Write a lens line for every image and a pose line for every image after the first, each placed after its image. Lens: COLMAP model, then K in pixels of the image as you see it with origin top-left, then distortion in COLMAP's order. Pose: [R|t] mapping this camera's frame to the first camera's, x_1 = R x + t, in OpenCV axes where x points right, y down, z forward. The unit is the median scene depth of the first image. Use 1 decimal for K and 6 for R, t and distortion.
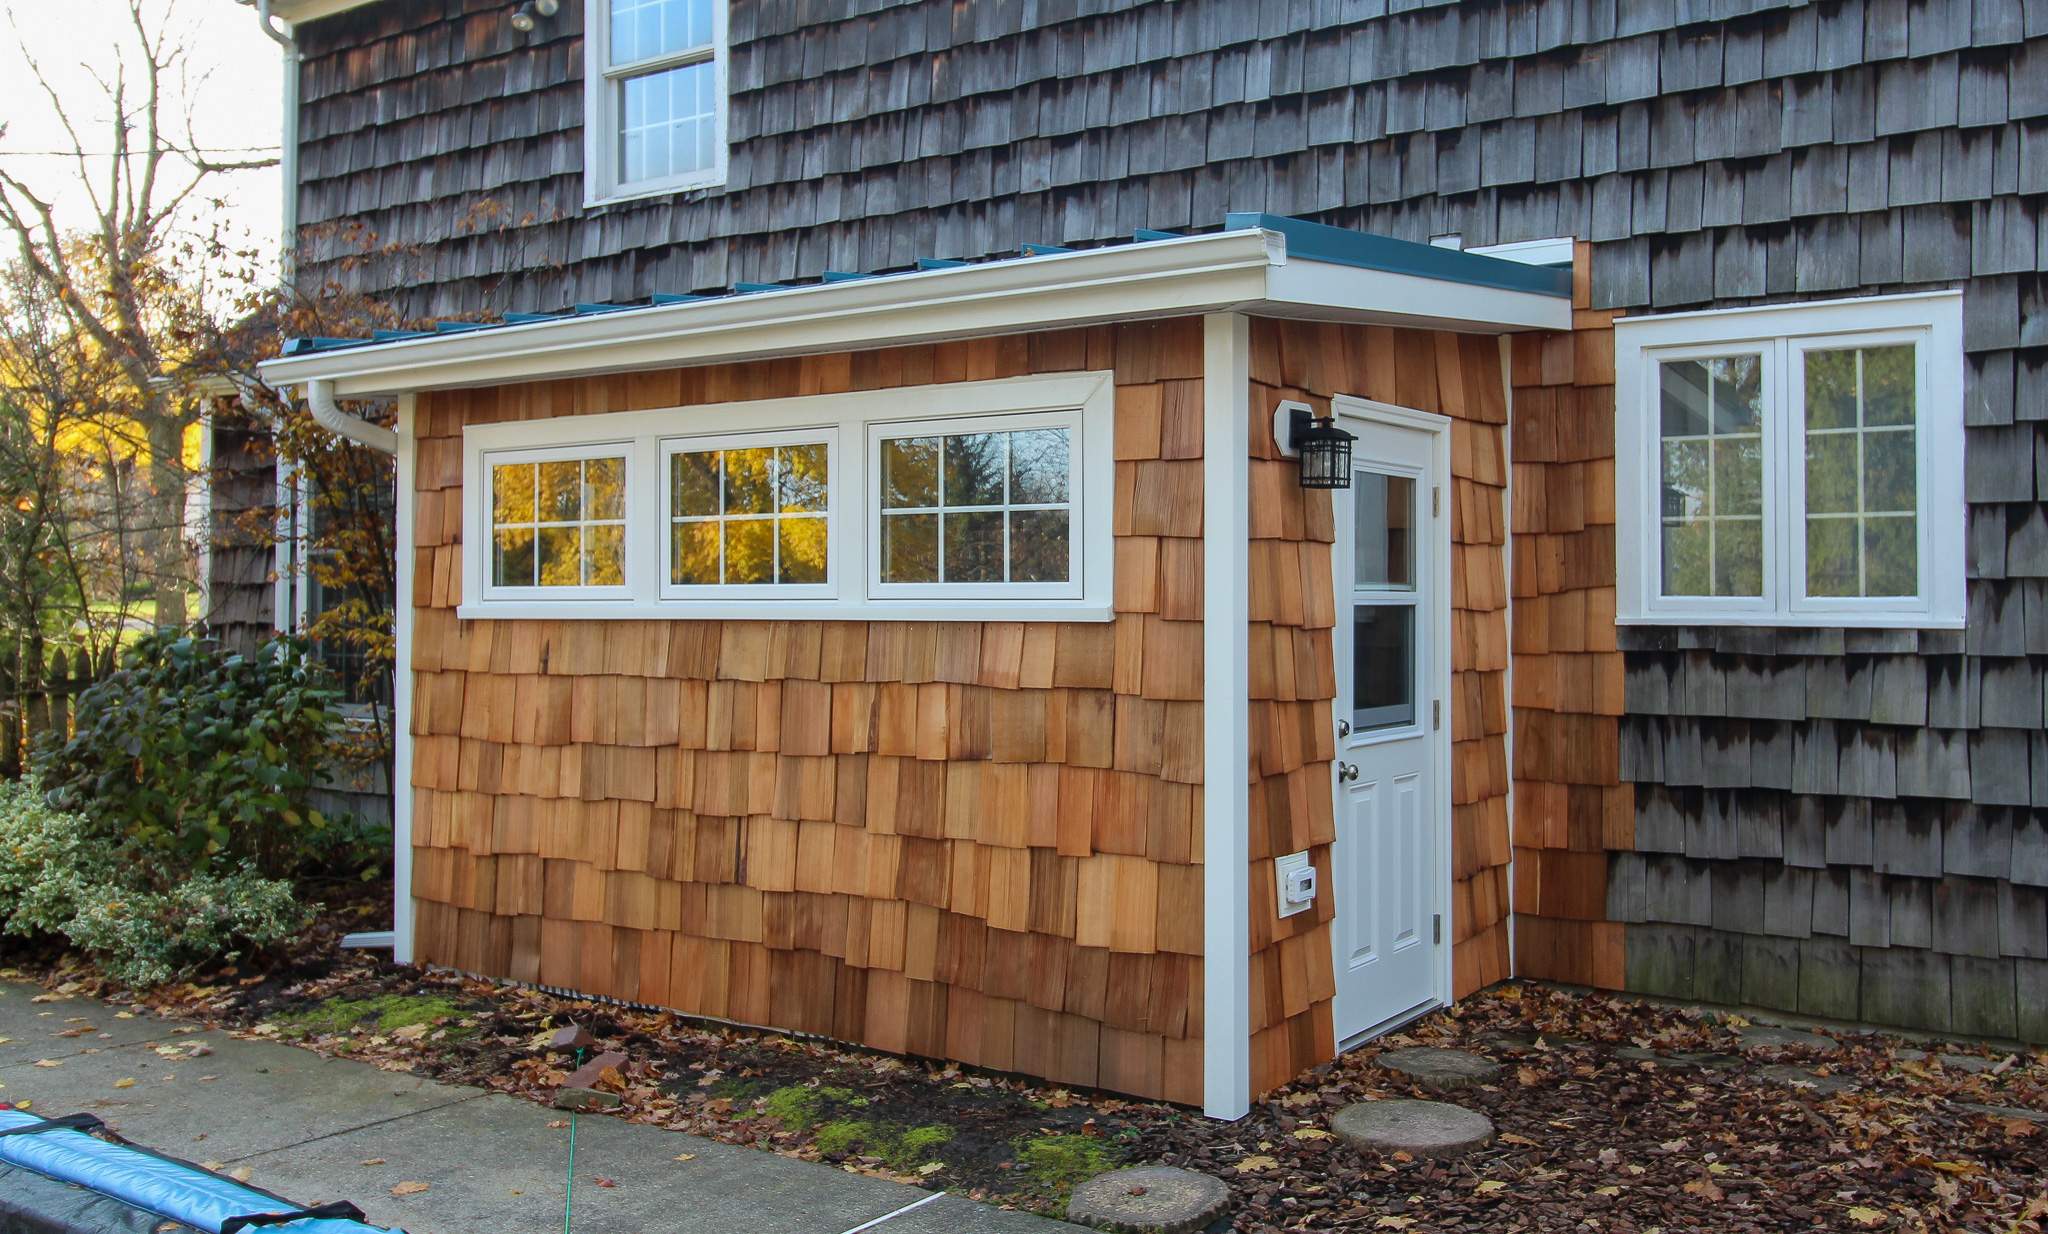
lens RADIAL K [[1836.7, 0, 1074.0], [0, 1836.7, 583.3], [0, 0, 1]] dist [0.004994, -0.003750]
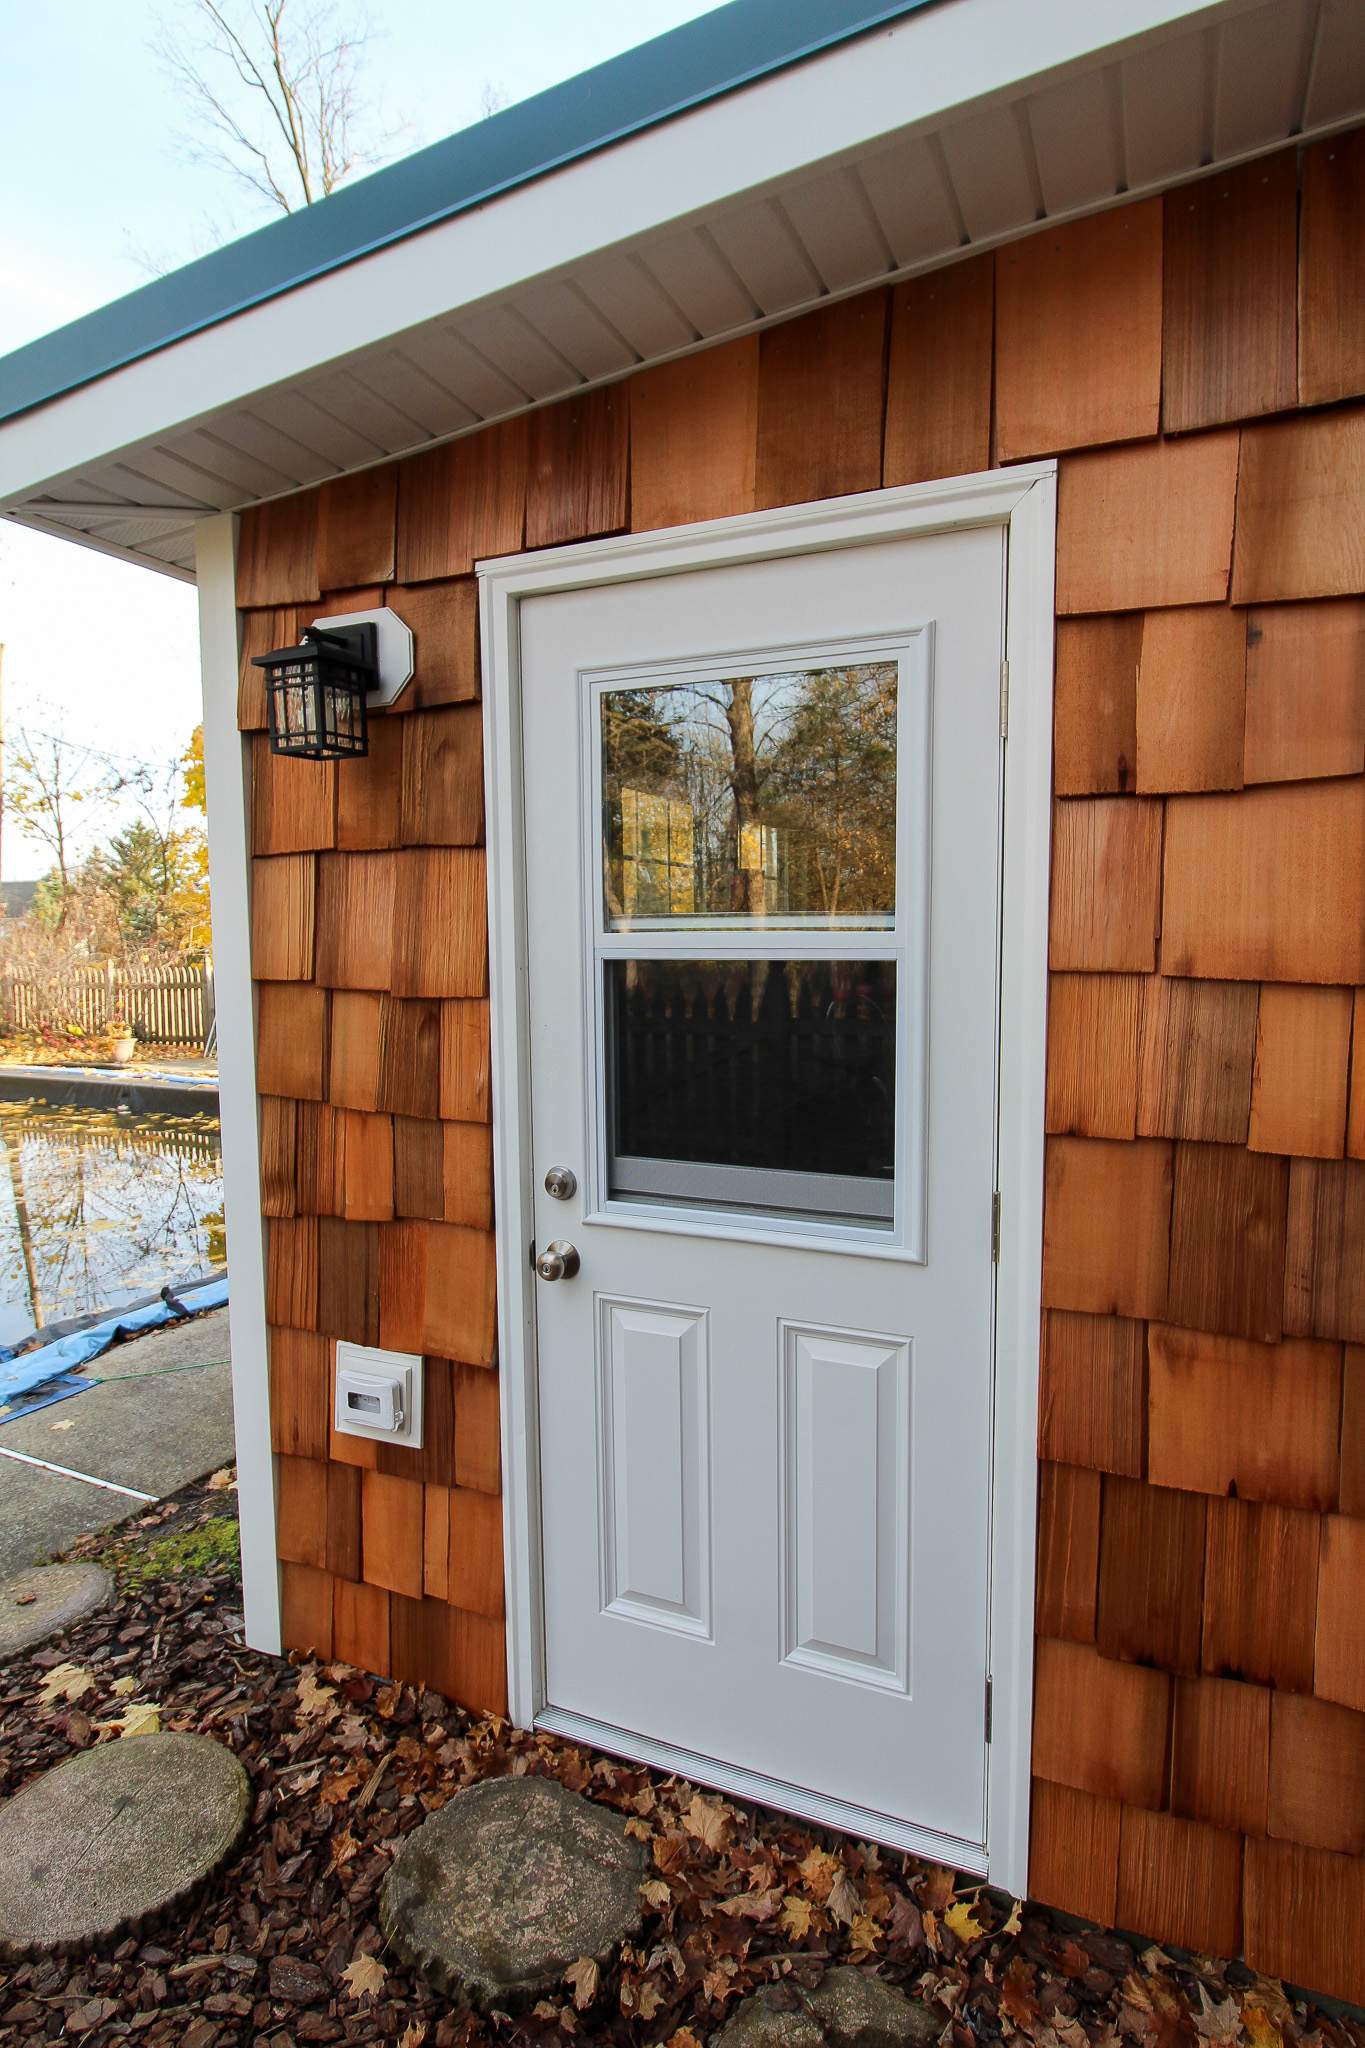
lens RADIAL K [[1071.0, 0, 681.4], [0, 1071.0, 1029.1], [0, 0, 1]] dist [-0.000132, -0.007946]
pose [[0.180825, 0.093888, -0.979024, 0.410191], [0.015225, 0.995047, 0.098236, 0.002130], [0.983397, -0.032669, 0.178500, 0.872701]]
